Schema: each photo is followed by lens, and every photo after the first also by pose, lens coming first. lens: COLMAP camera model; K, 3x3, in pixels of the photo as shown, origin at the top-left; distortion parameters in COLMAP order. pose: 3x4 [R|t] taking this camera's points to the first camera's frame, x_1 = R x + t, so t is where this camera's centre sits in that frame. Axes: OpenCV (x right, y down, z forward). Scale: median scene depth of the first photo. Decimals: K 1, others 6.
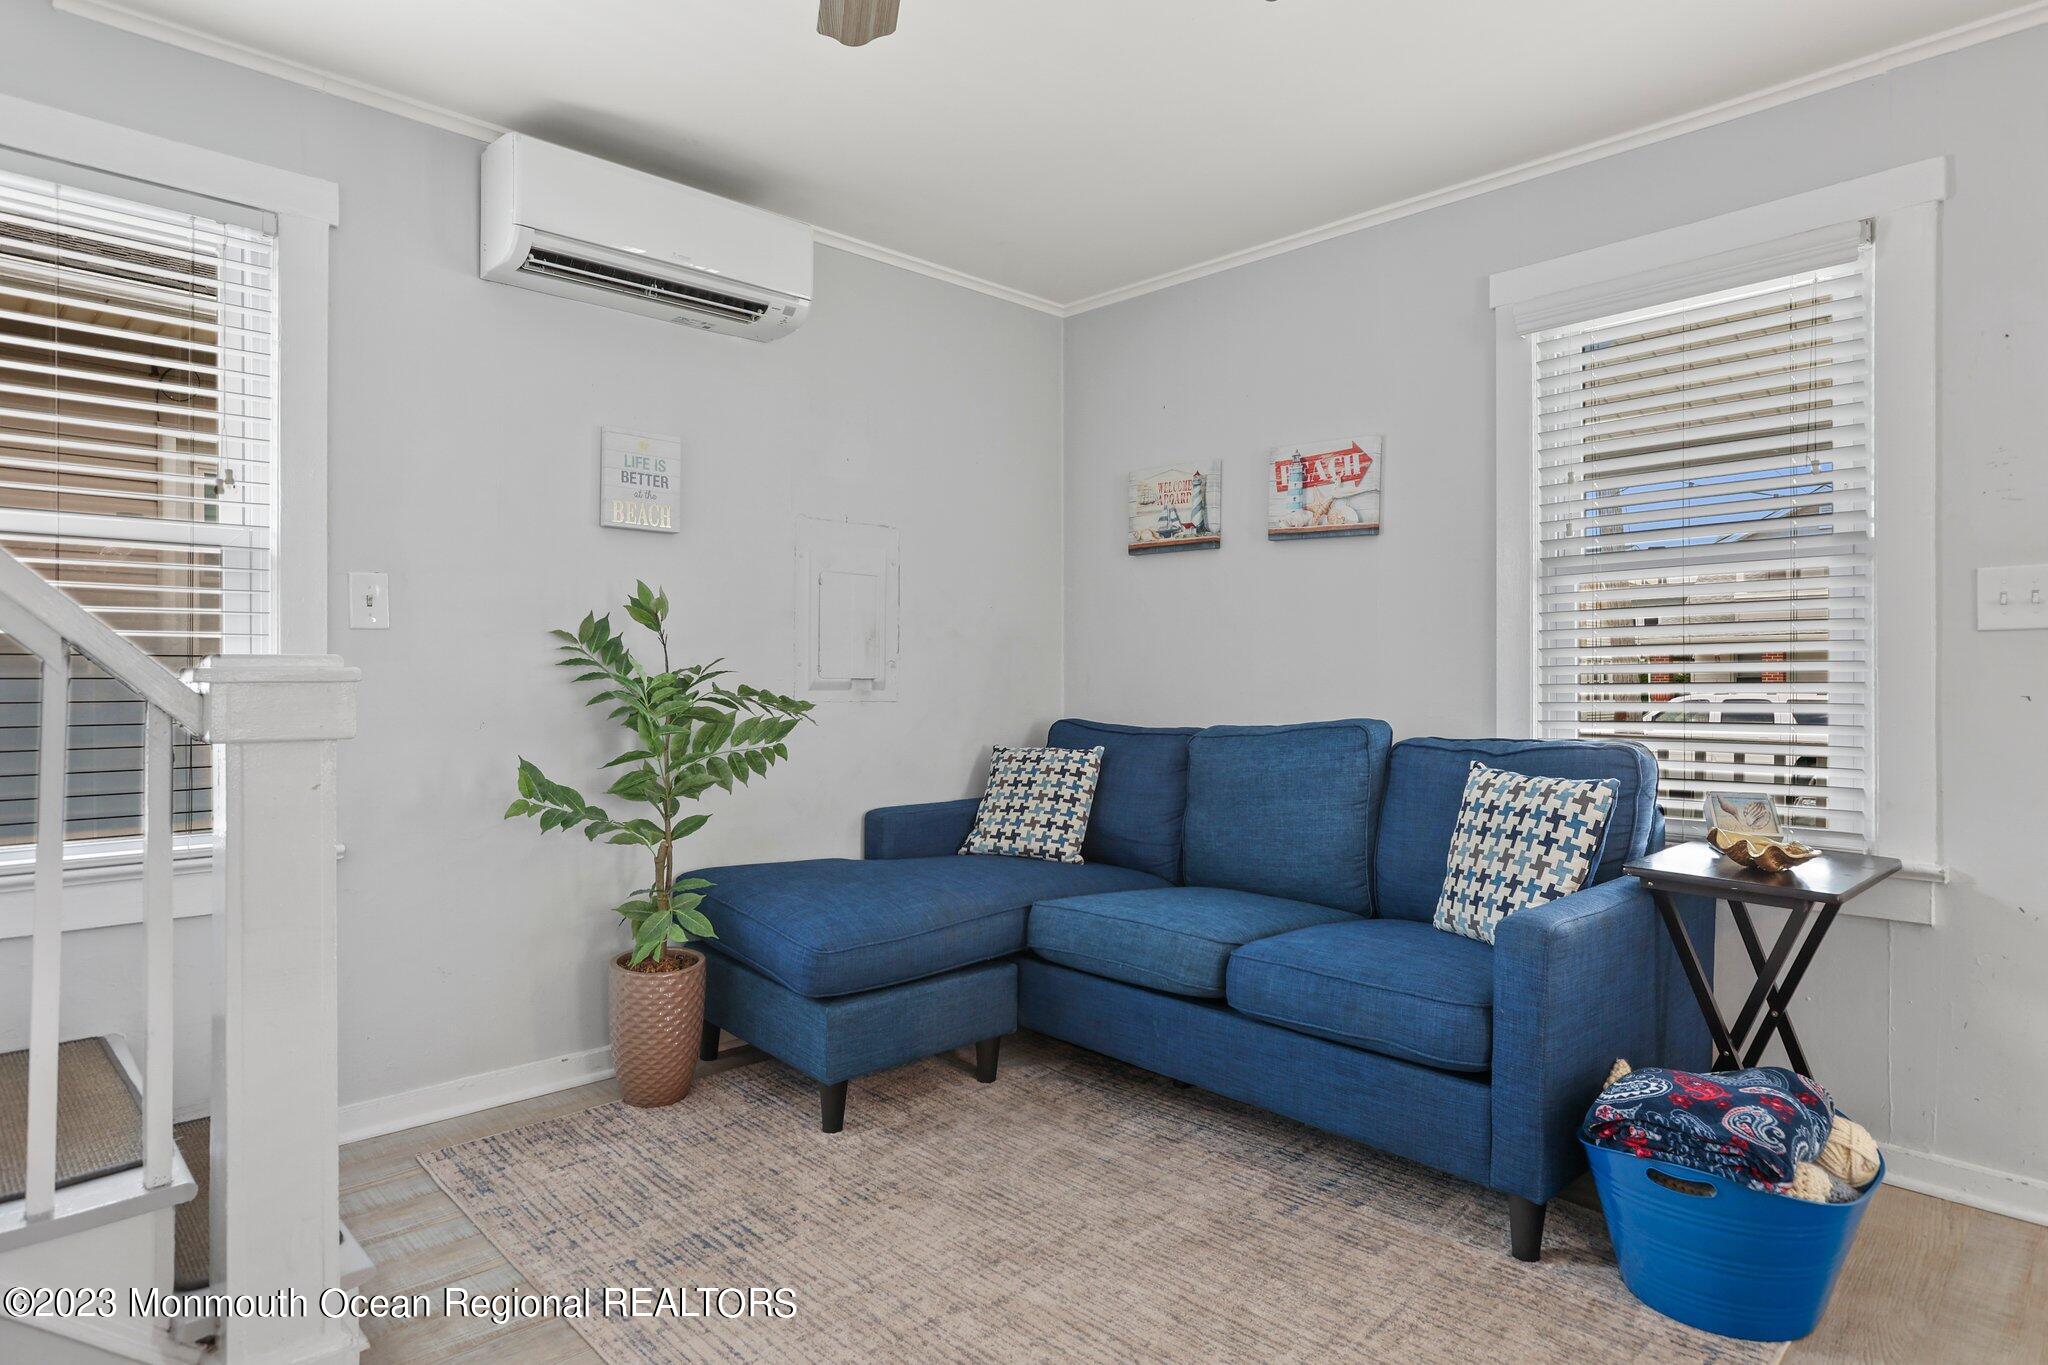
lens RADIAL K [[1166.1, 0, 1015.5], [0, 1166.1, 677.2], [0, 0, 1]] dist [-0.007550, 0.005233]
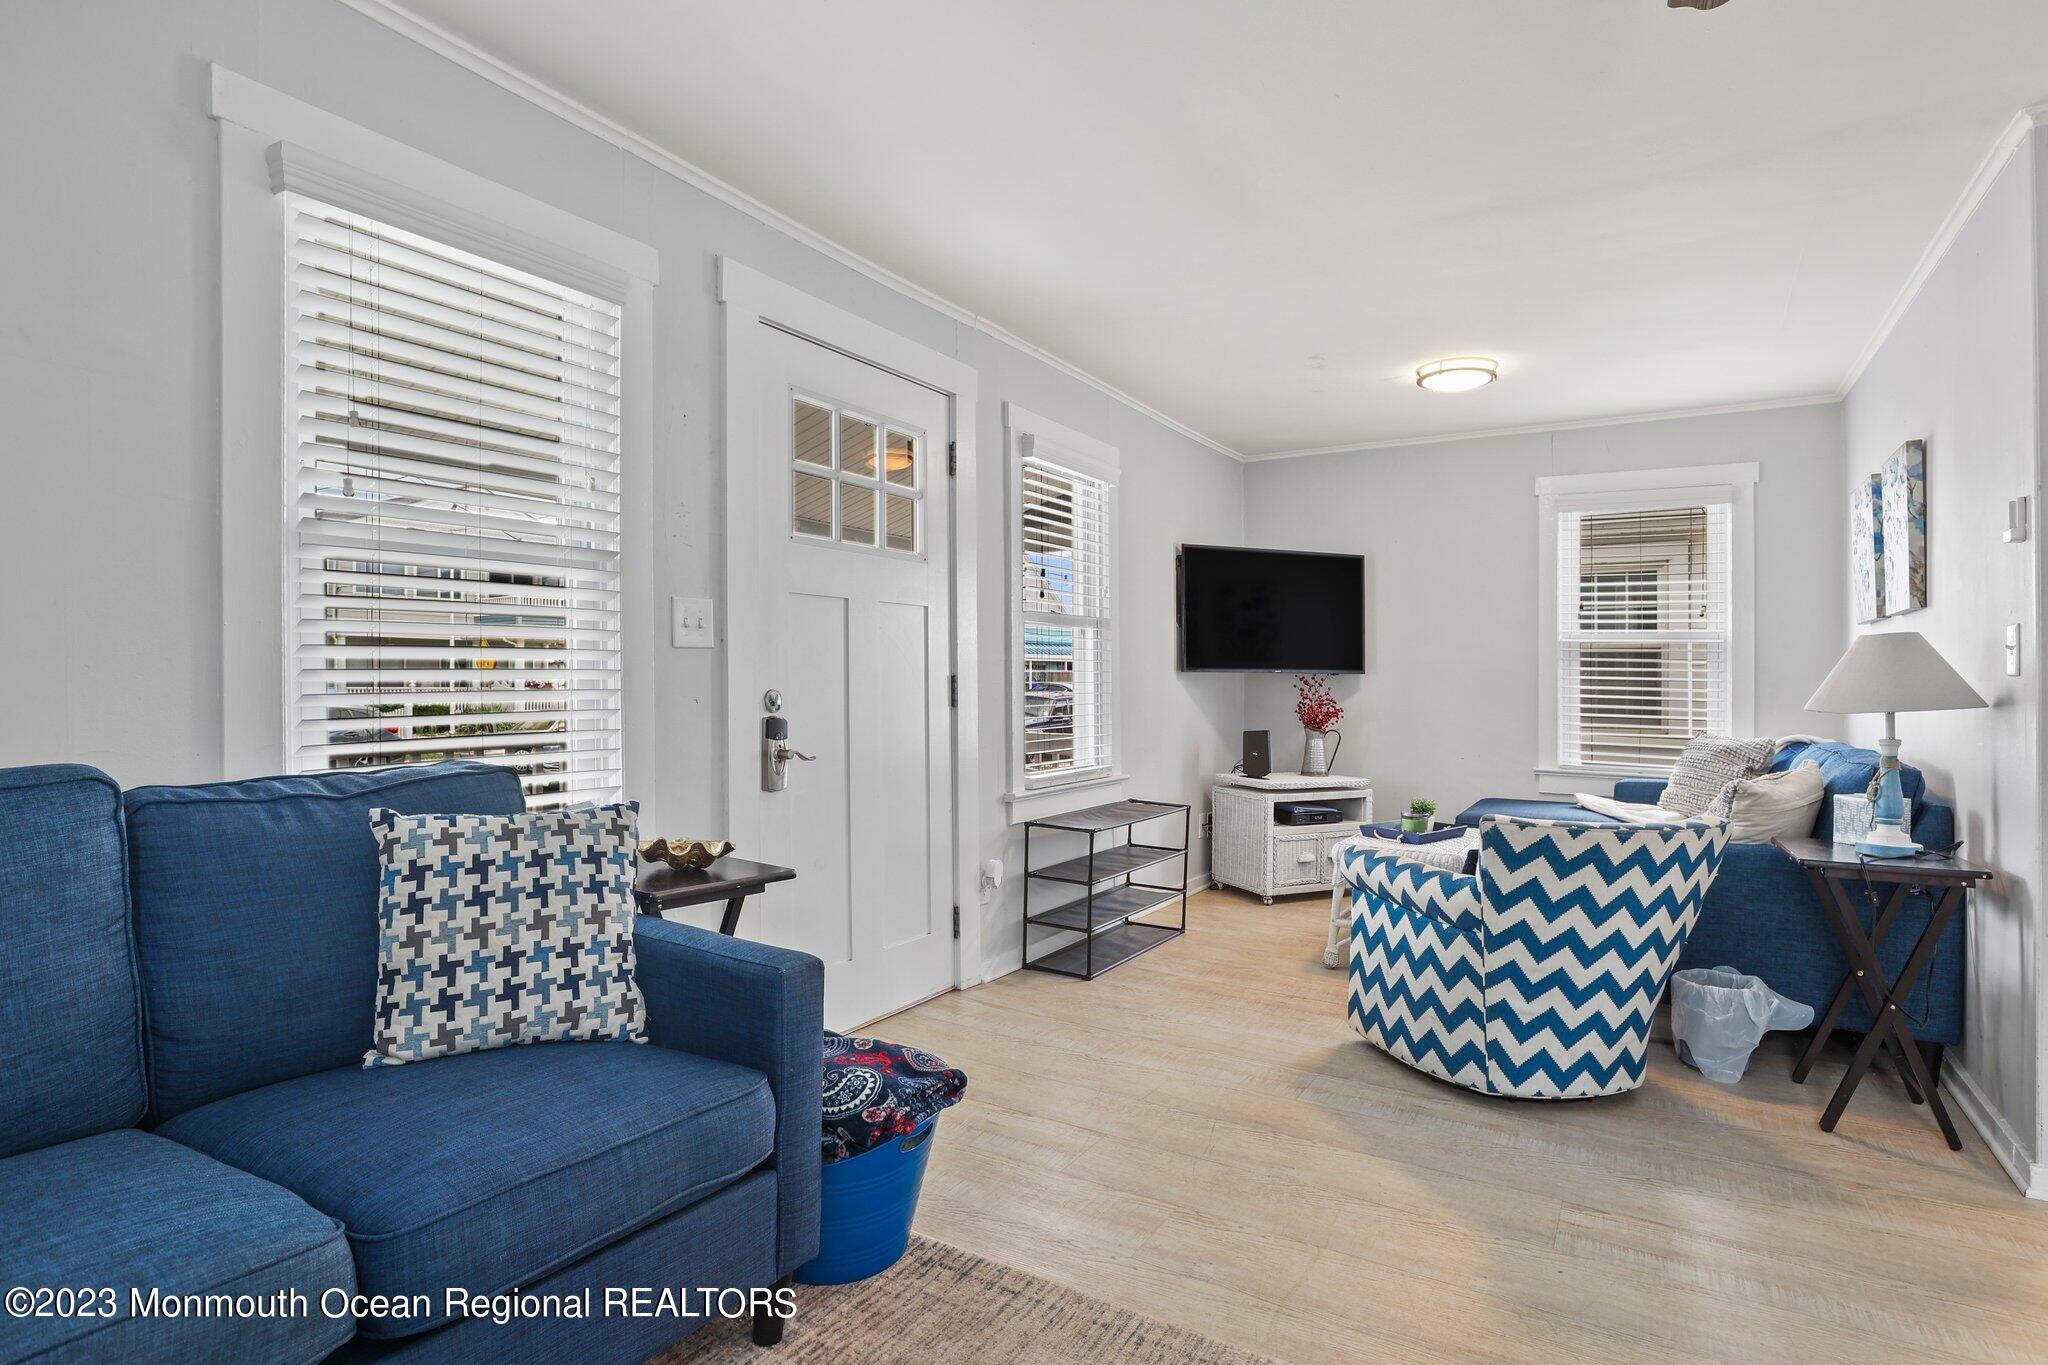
lens RADIAL K [[1081.0, 0, 1021.8], [0, 1081.0, 678.4], [0, 0, 1]] dist [-0.006013, -0.000542]
pose [[-0.261297, 0.000426, 0.965258, -0.327791], [-0.006366, 0.999977, -0.002165, -0.005992], [-0.965237, -0.006711, -0.261288, 0.822242]]
